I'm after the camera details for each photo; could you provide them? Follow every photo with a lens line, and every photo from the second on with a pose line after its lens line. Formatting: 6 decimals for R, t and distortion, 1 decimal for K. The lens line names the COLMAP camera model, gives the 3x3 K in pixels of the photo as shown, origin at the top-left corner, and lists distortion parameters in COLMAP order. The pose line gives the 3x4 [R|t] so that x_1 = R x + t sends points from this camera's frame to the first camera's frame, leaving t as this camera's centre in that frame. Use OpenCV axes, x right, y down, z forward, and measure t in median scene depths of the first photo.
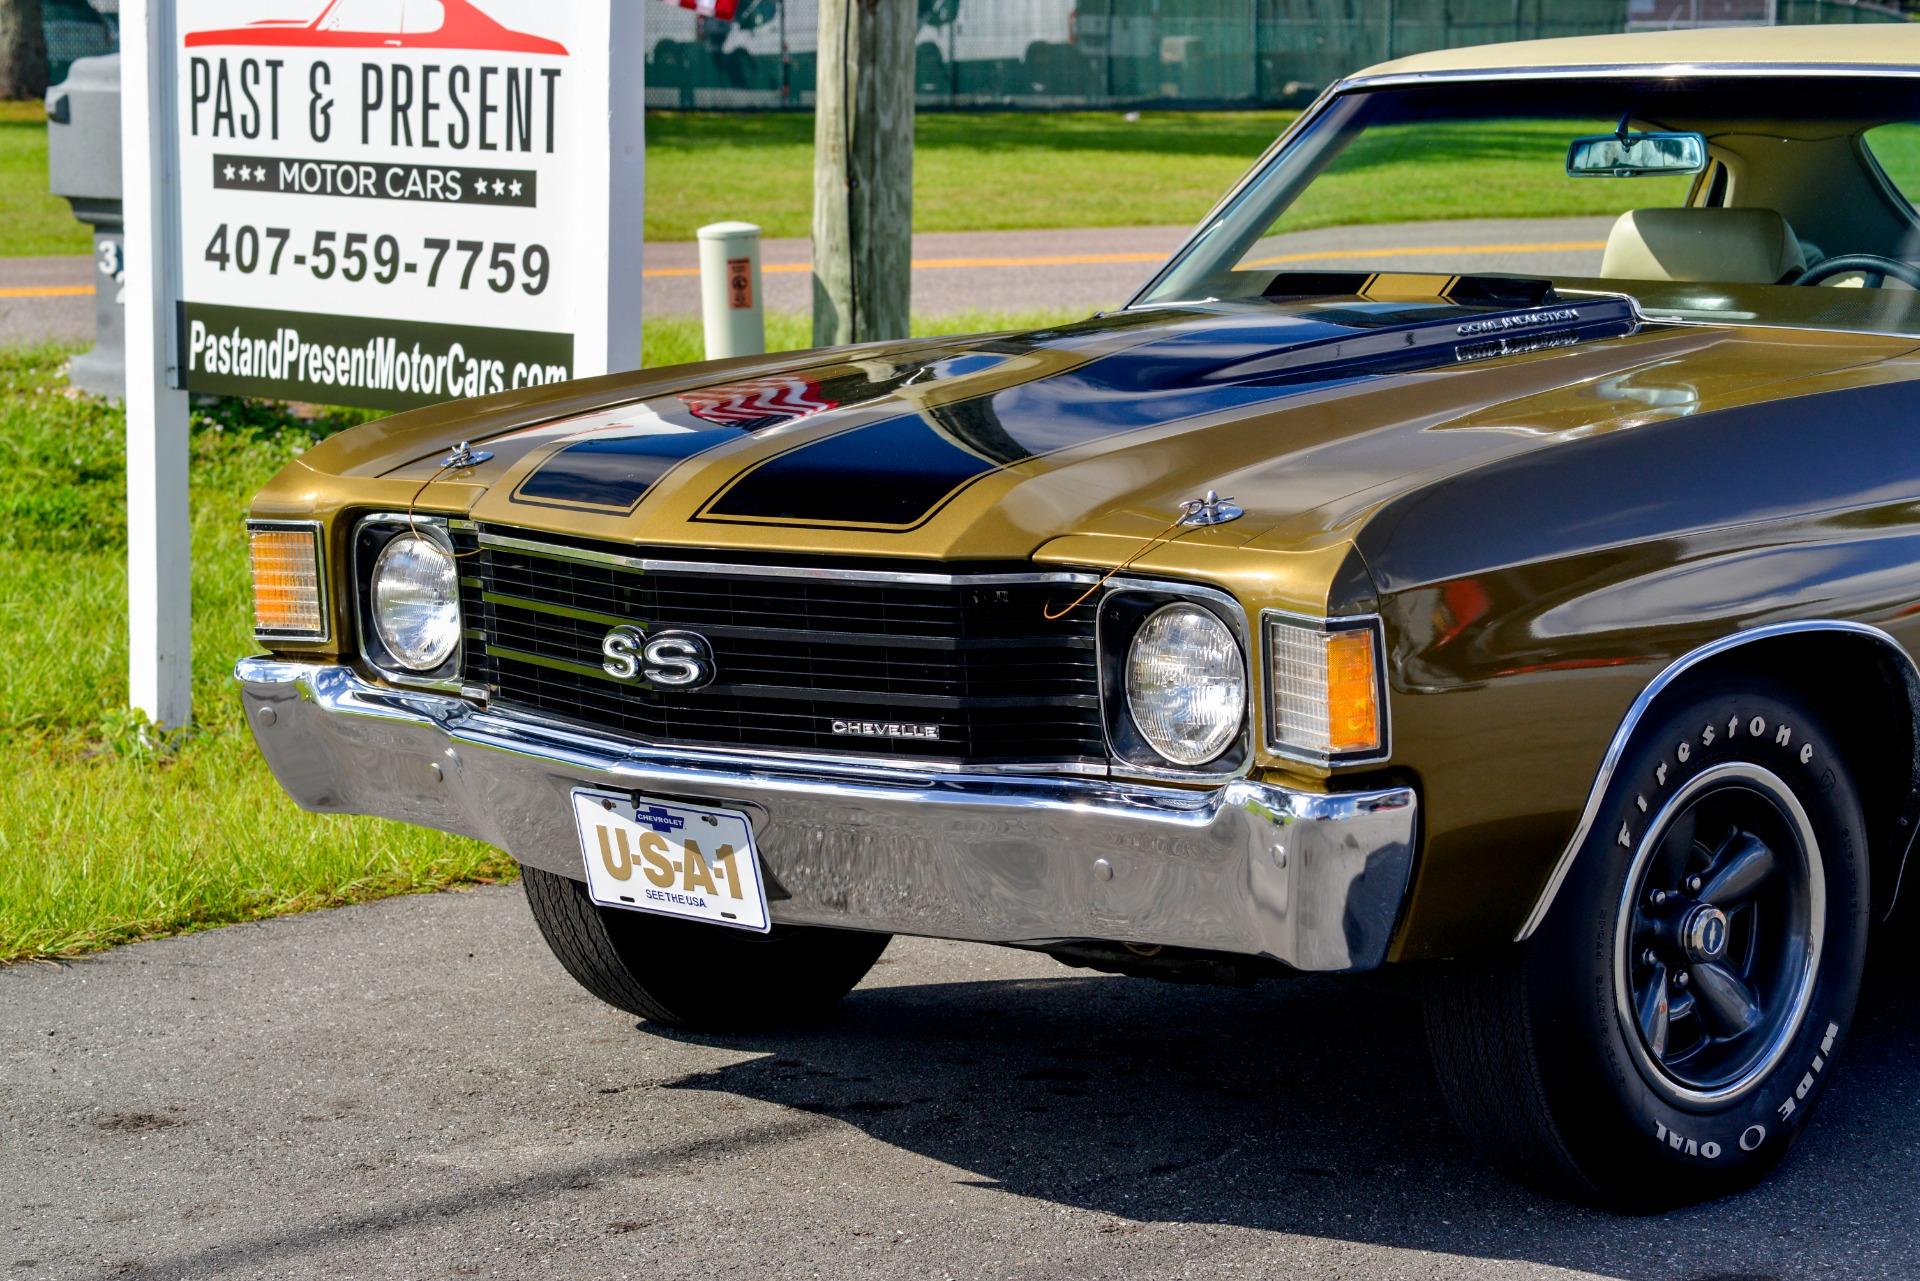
lens RADIAL K [[4633.9, 0, 960.0], [0, 4633.9, 640.5], [0, 0, 1]] dist [0.051413, 0.490697]
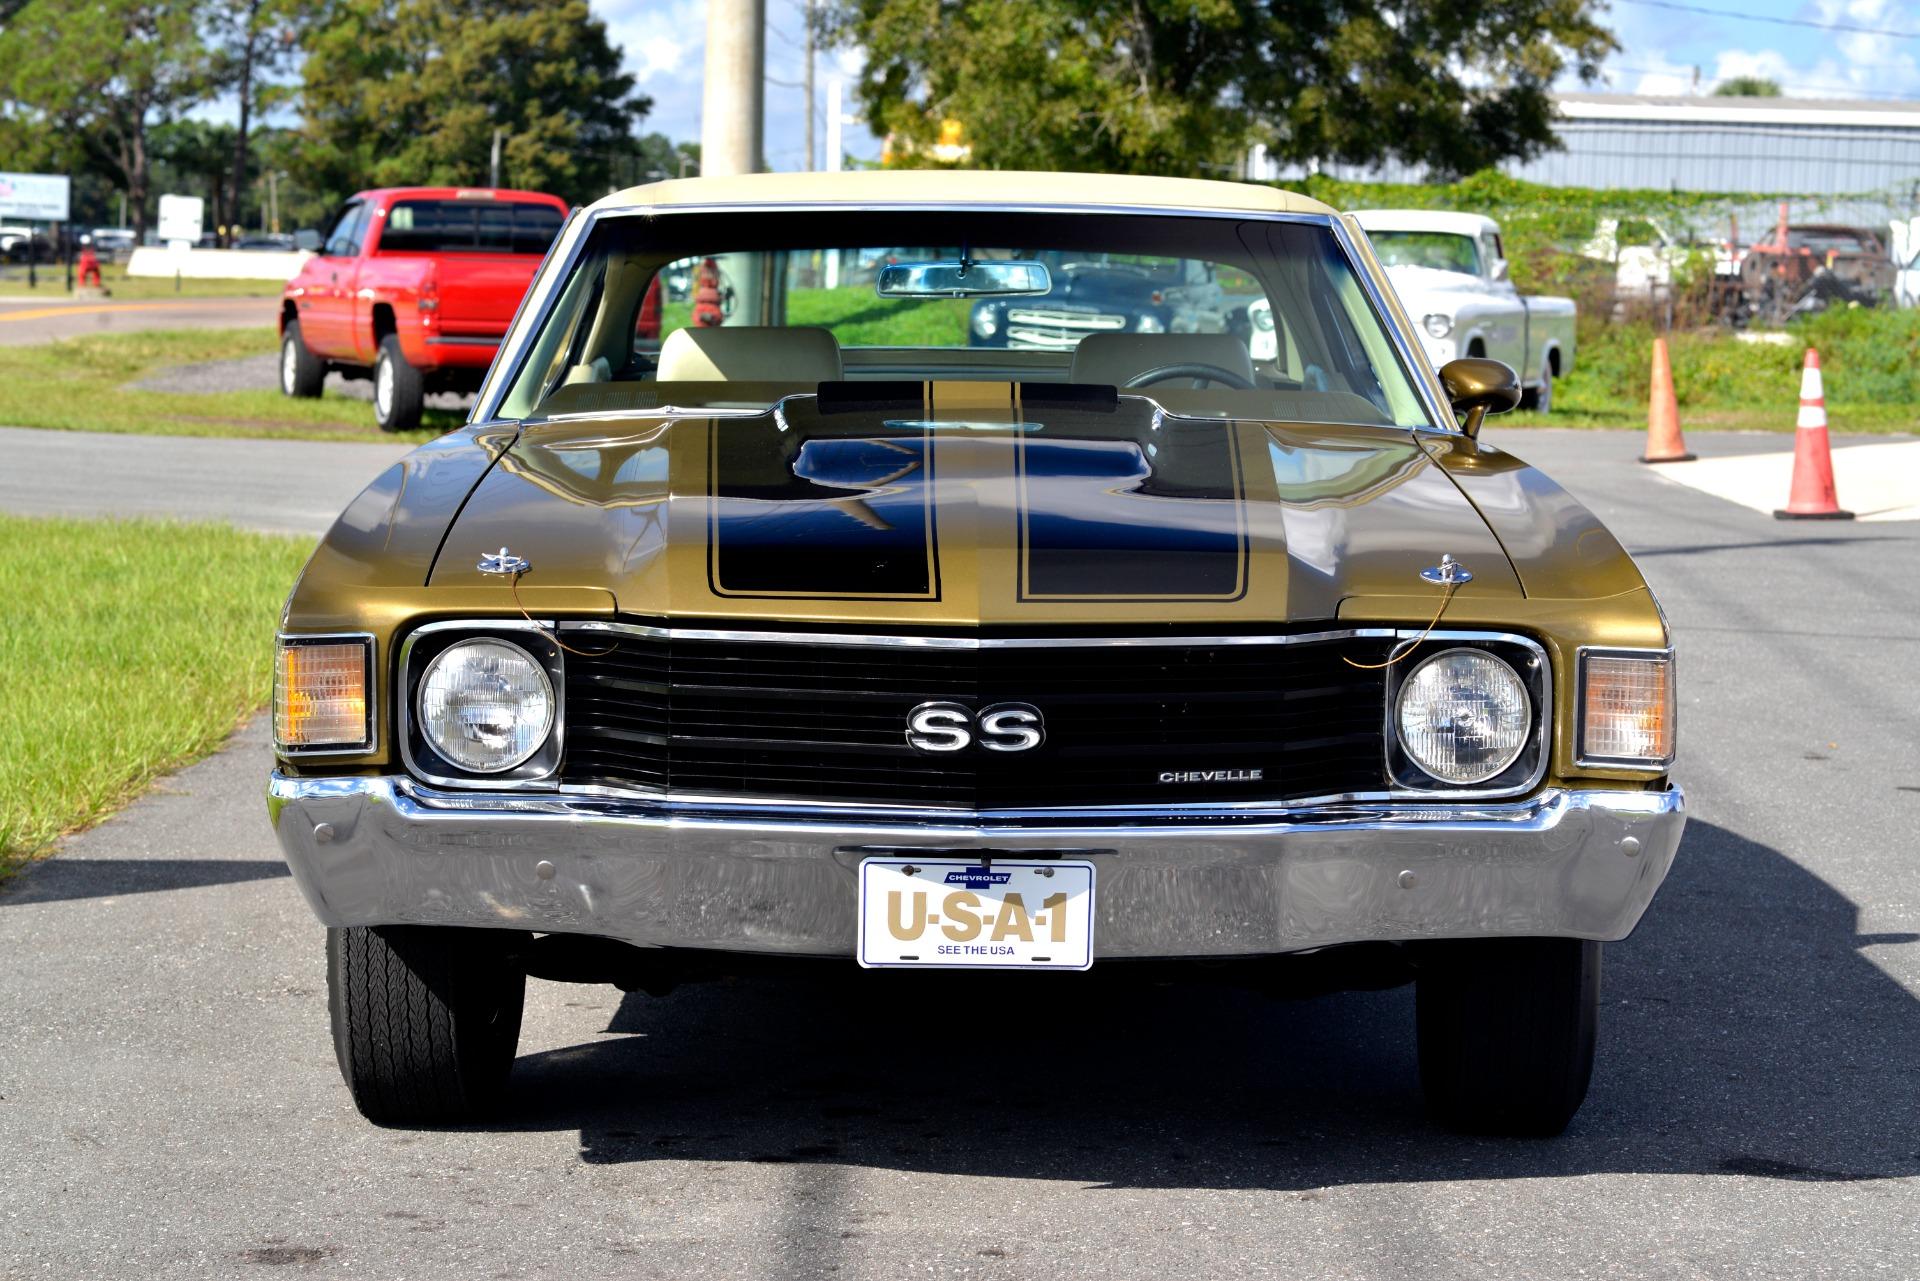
lens RADIAL K [[4633.9, 0, 960.0], [0, 4633.9, 640.5], [0, 0, 1]] dist [0.051413, 0.490697]
pose [[0.727448, -0.049628, 0.684366, -0.485643], [0.065517, 0.997848, 0.002719, -0.012184], [-0.683028, 0.042860, 0.729134, 0.123030]]
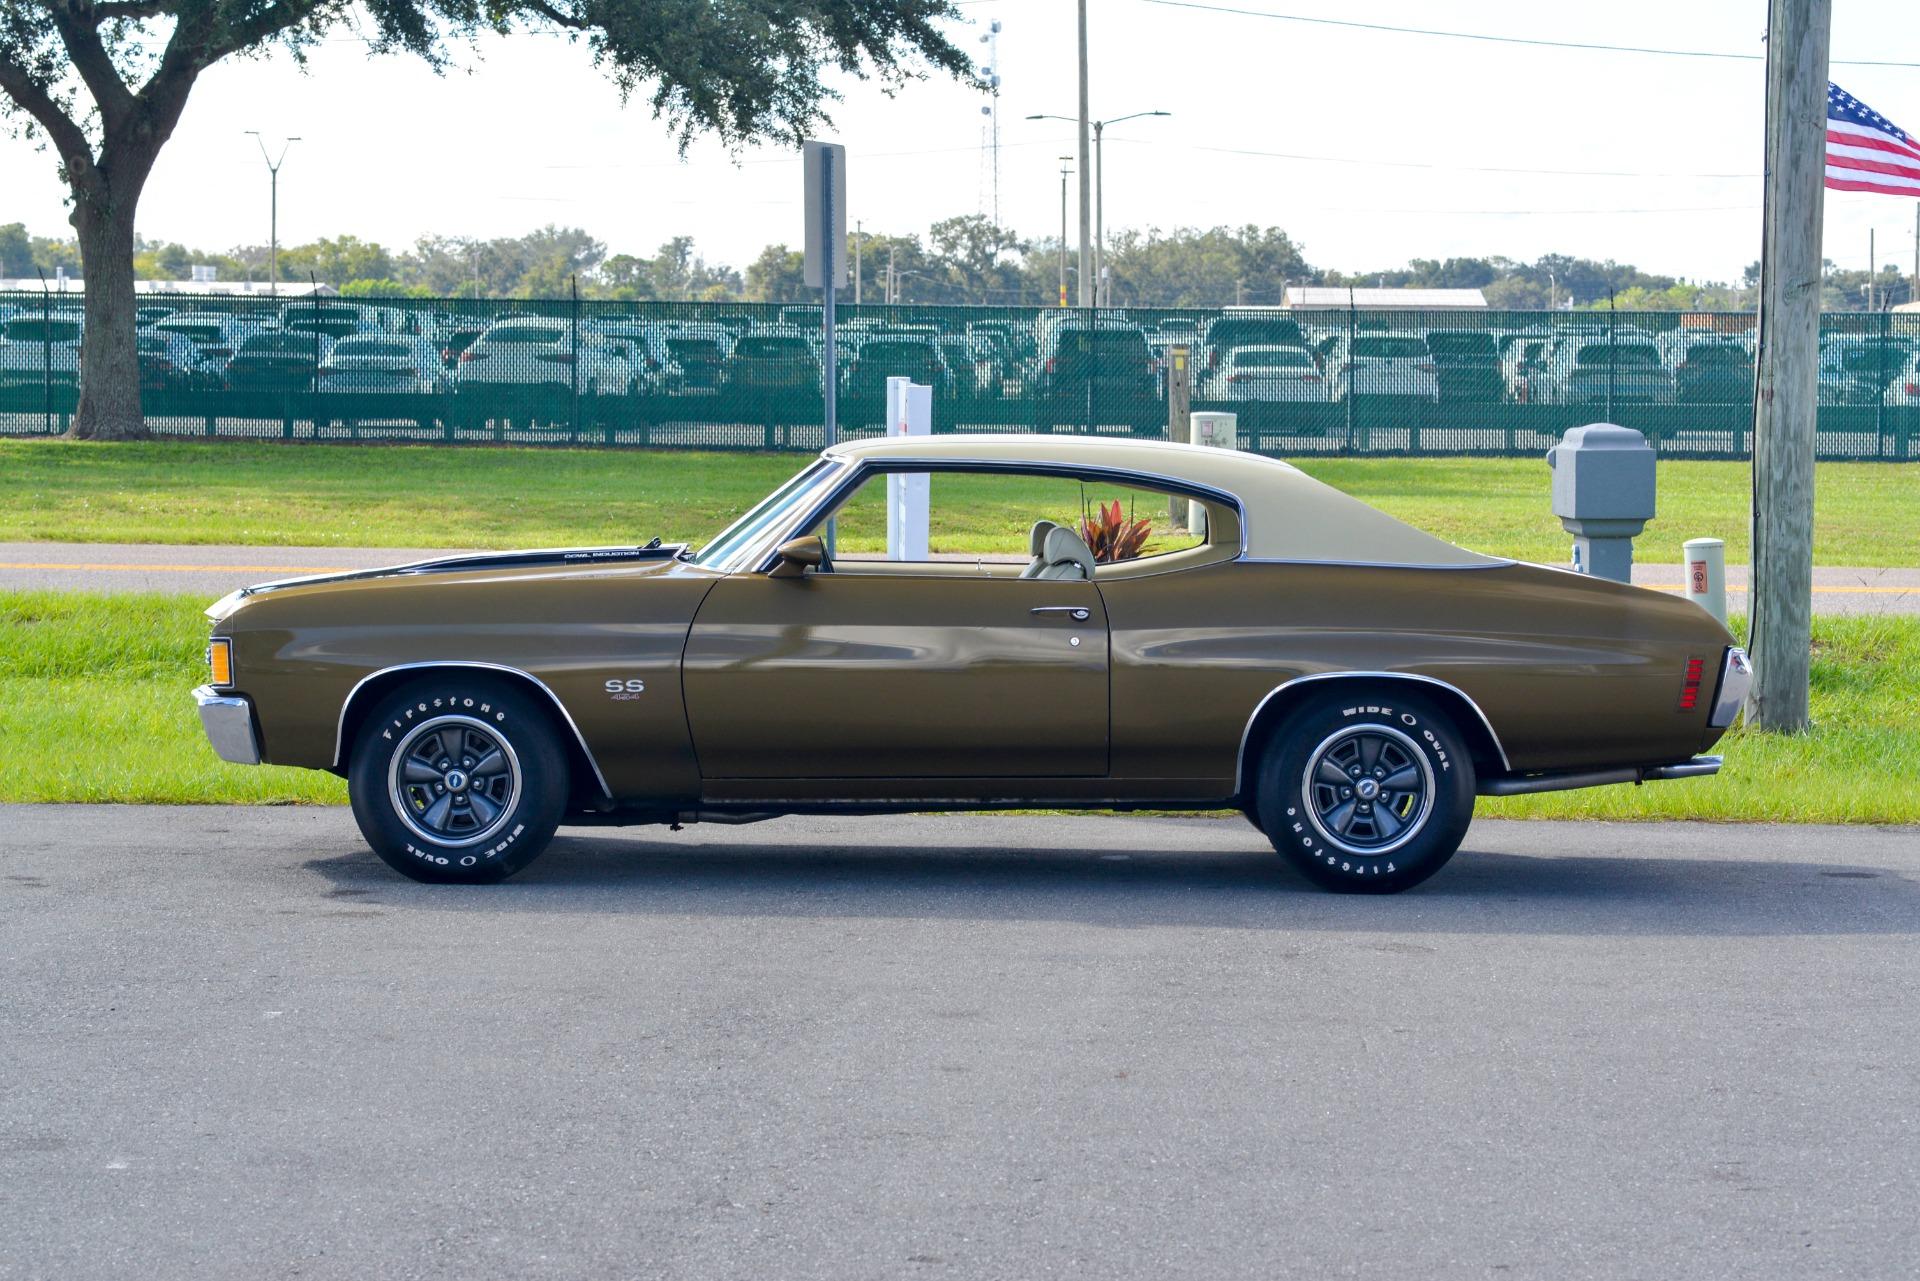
lens RADIAL K [[4633.9, 0, 960.0], [0, 4633.9, 640.5], [0, 0, 1]] dist [0.051413, 0.490697]
pose [[0.695504, 0.045644, -0.717071, 1.366466], [-0.095775, 0.994964, -0.029563, 0.020841], [0.712110, 0.089239, 0.696373, -0.388853]]
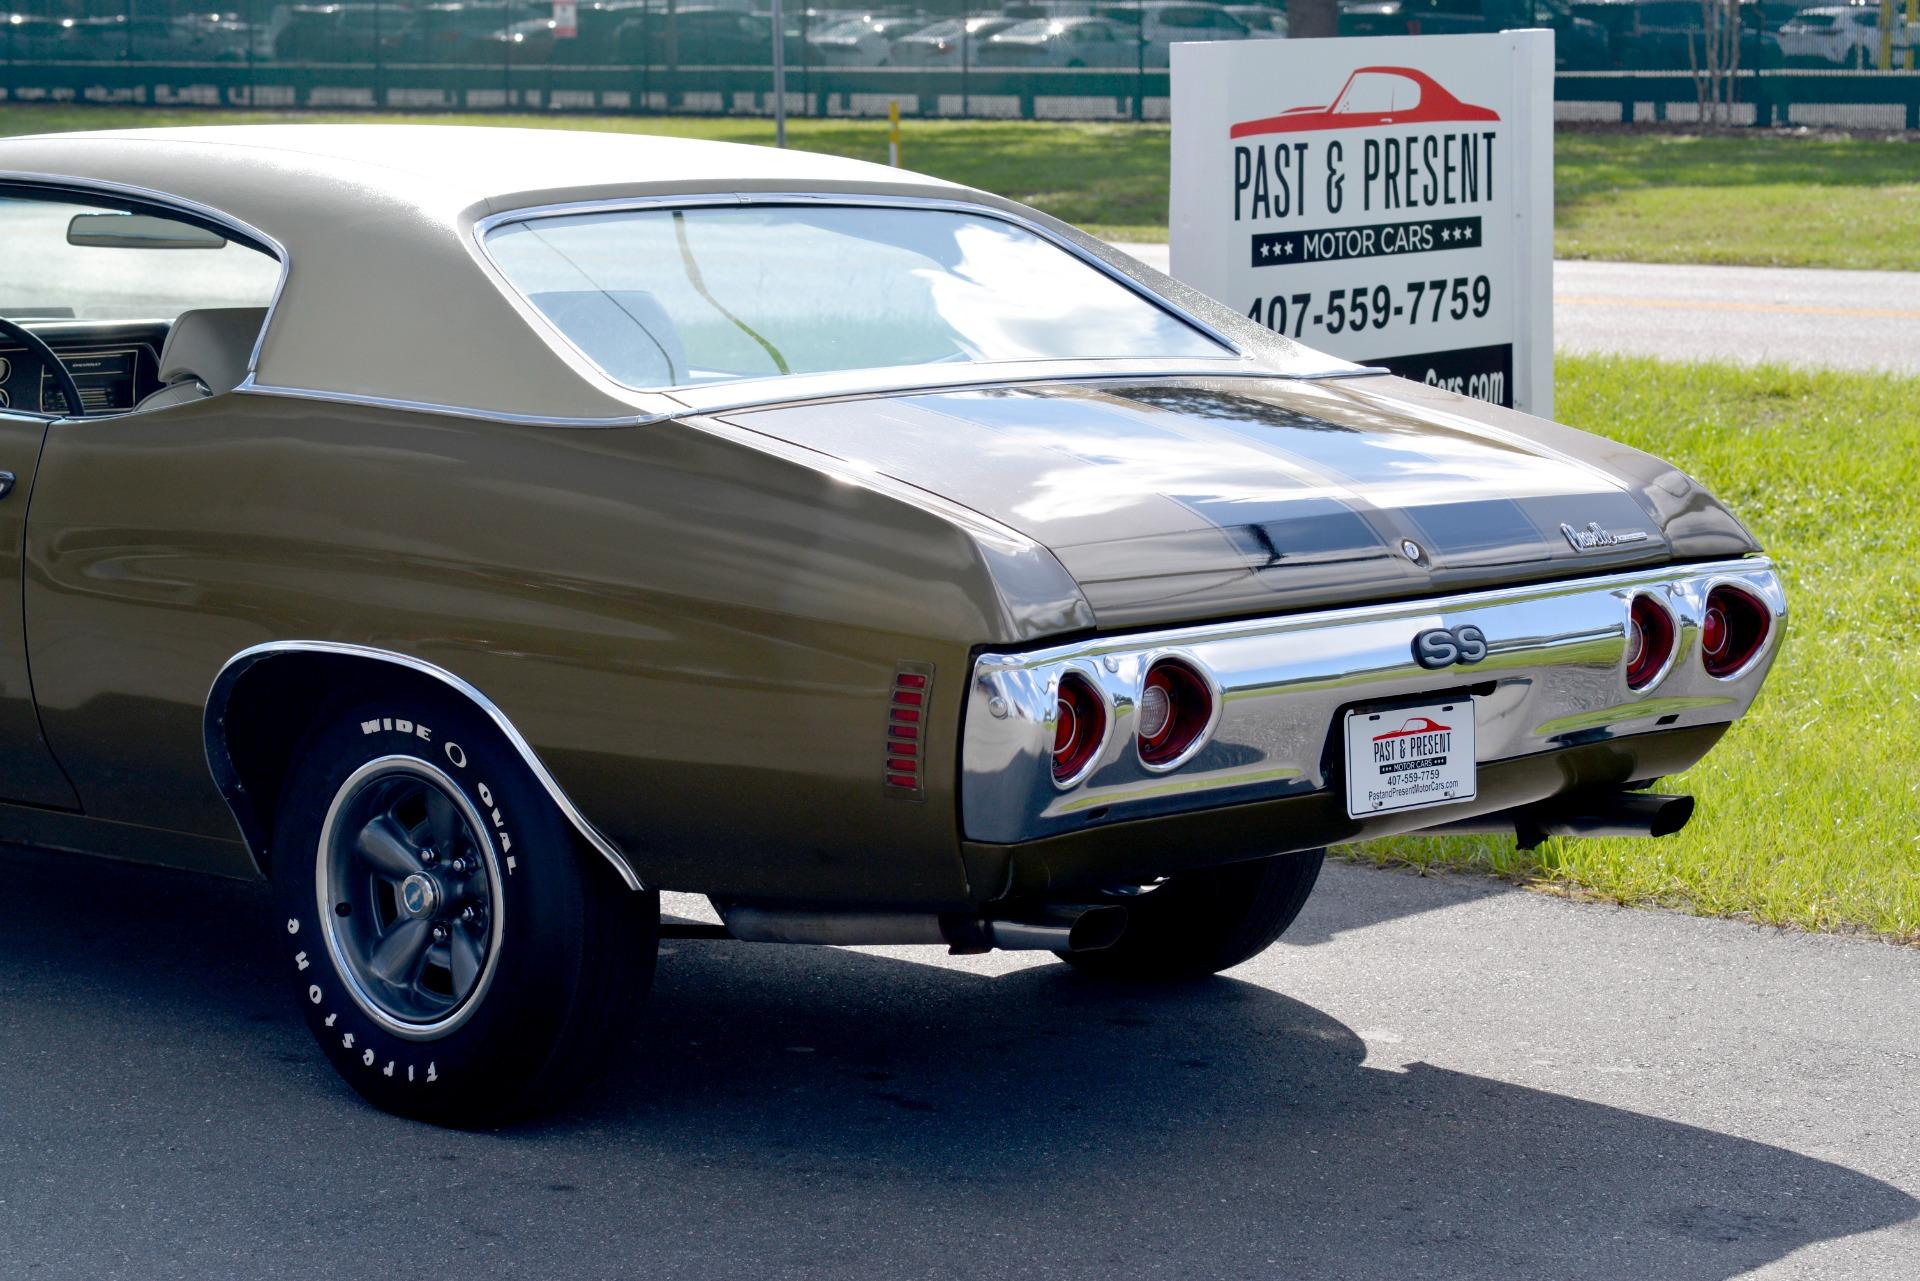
lens RADIAL K [[4633.9, 0, 960.0], [0, 4633.9, 640.5], [0, 0, 1]] dist [0.051413, 0.490697]
pose [[-0.009675, -0.151861, 0.988354, -1.305126], [0.150715, 0.976888, 0.151575, -0.195986], [-0.988530, 0.150426, 0.013437, 1.122209]]
